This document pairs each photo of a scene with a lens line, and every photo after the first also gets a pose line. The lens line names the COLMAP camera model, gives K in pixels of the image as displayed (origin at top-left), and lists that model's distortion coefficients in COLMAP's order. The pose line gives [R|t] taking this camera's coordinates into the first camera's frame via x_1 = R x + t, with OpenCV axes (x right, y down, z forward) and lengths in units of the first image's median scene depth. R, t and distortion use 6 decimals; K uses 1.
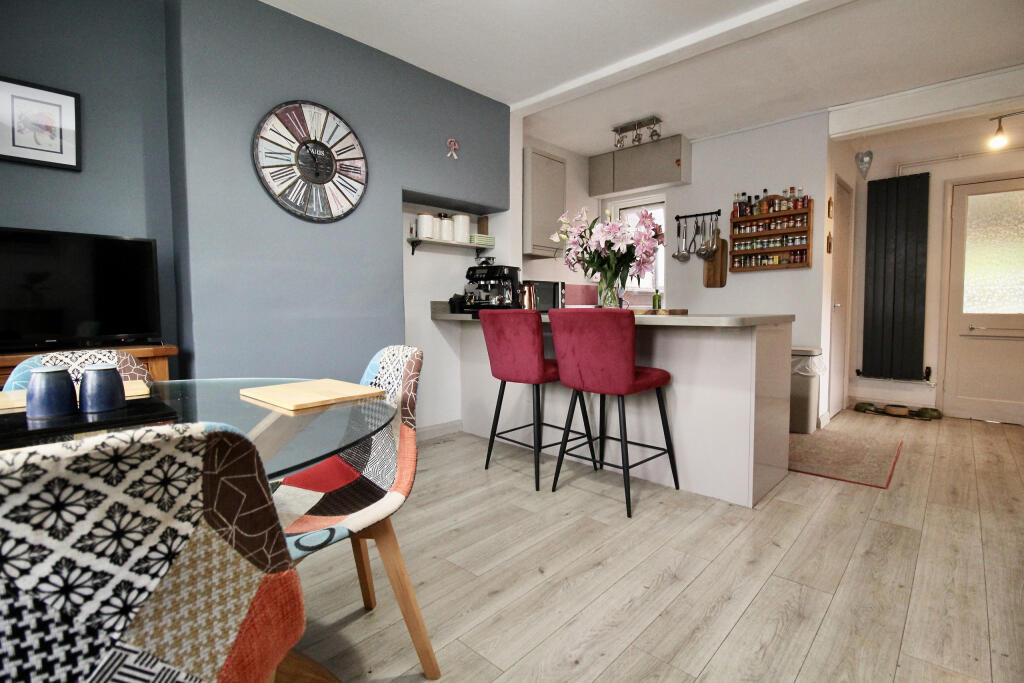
lens RADIAL K [[489.8, 0, 519.6], [0, 489.8, 336.9], [0, 0, 1]] dist [-0.008255, -0.000488]
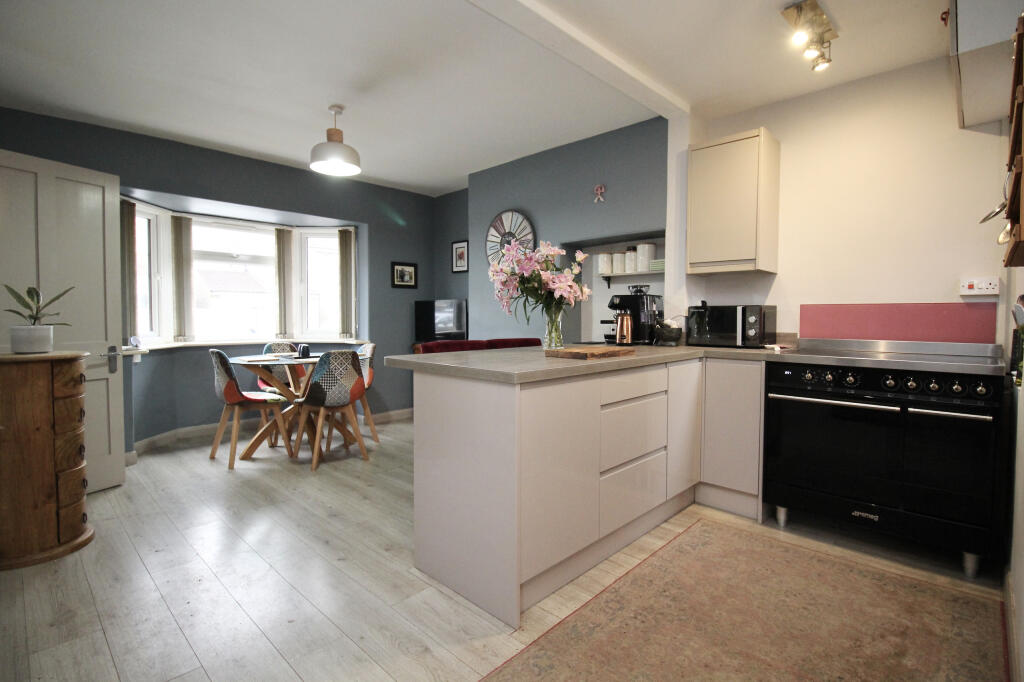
lens RADIAL K [[489.8, 0, 519.6], [0, 489.8, 336.4], [0, 0, 1]] dist [-0.008255, -0.000488]
pose [[-0.015419, 0.041110, -0.999036, 1.259059], [-0.067428, 0.996837, 0.042060, -0.119871], [0.997605, 0.068011, -0.012598, 1.080585]]
